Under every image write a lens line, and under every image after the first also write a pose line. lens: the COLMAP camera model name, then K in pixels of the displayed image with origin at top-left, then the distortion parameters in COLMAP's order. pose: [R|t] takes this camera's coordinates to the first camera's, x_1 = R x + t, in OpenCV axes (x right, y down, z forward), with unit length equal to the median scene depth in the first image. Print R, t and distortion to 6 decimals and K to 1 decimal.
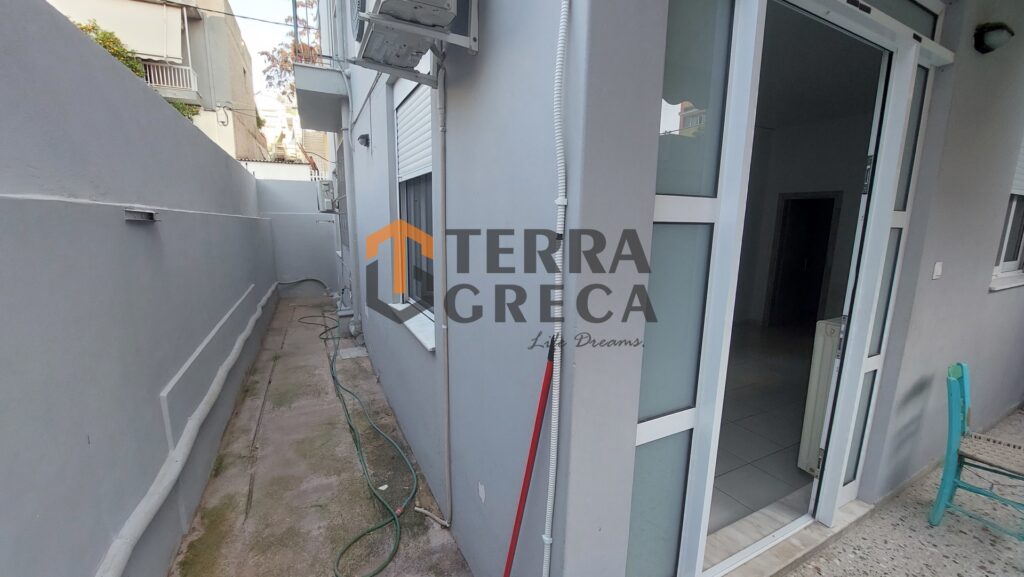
lens RADIAL K [[408.8, 0, 512.6], [0, 408.8, 295.0], [0, 0, 1]] dist [-0.019091, 0.000010]
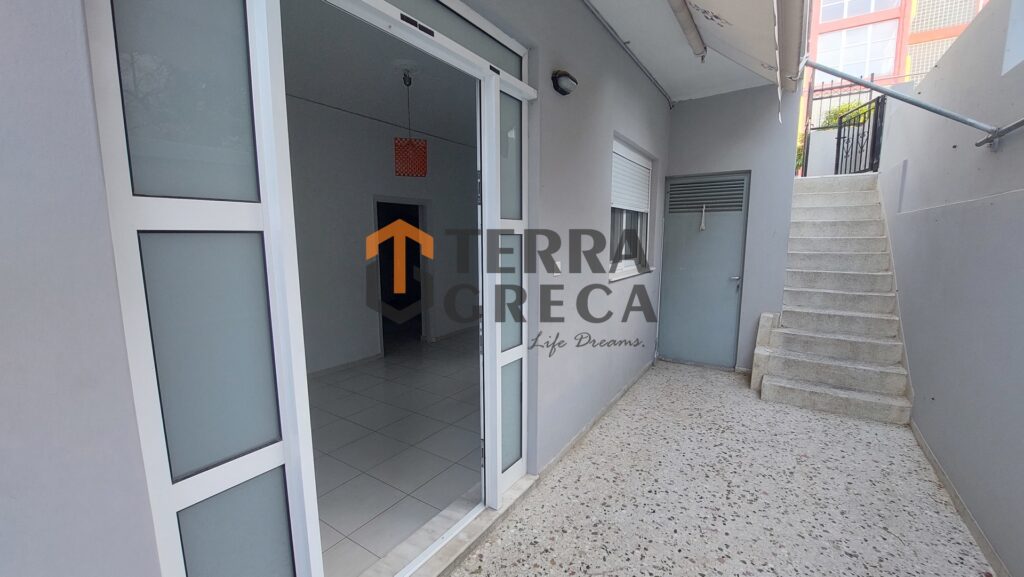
lens RADIAL K [[408.8, 0, 515.1], [0, 408.8, 293.9], [0, 0, 1]] dist [-0.019091, 0.000010]
pose [[0.868899, -0.082839, 0.488009, 0.371337], [0.101258, 0.994795, -0.011423, 0.017363], [-0.484522, 0.059340, 0.872764, -0.019140]]
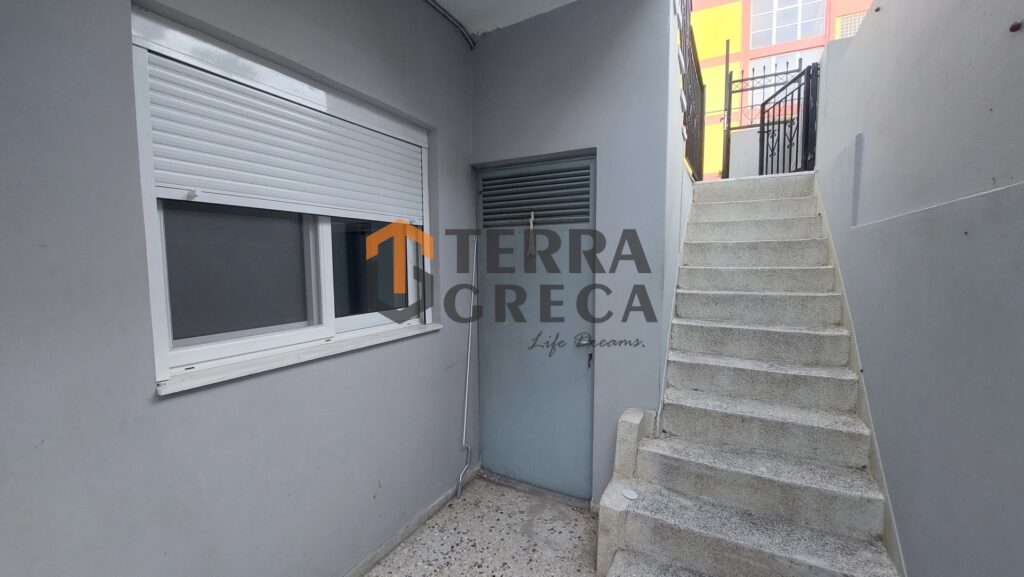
lens RADIAL K [[408.8, 0, 514.0], [0, 408.8, 295.4], [0, 0, 1]] dist [-0.019091, 0.000010]
pose [[0.820372, -0.063000, 0.568349, 1.744144], [0.115828, 0.991617, -0.057273, -0.074911], [-0.559976, 0.112816, 0.820792, 0.452748]]
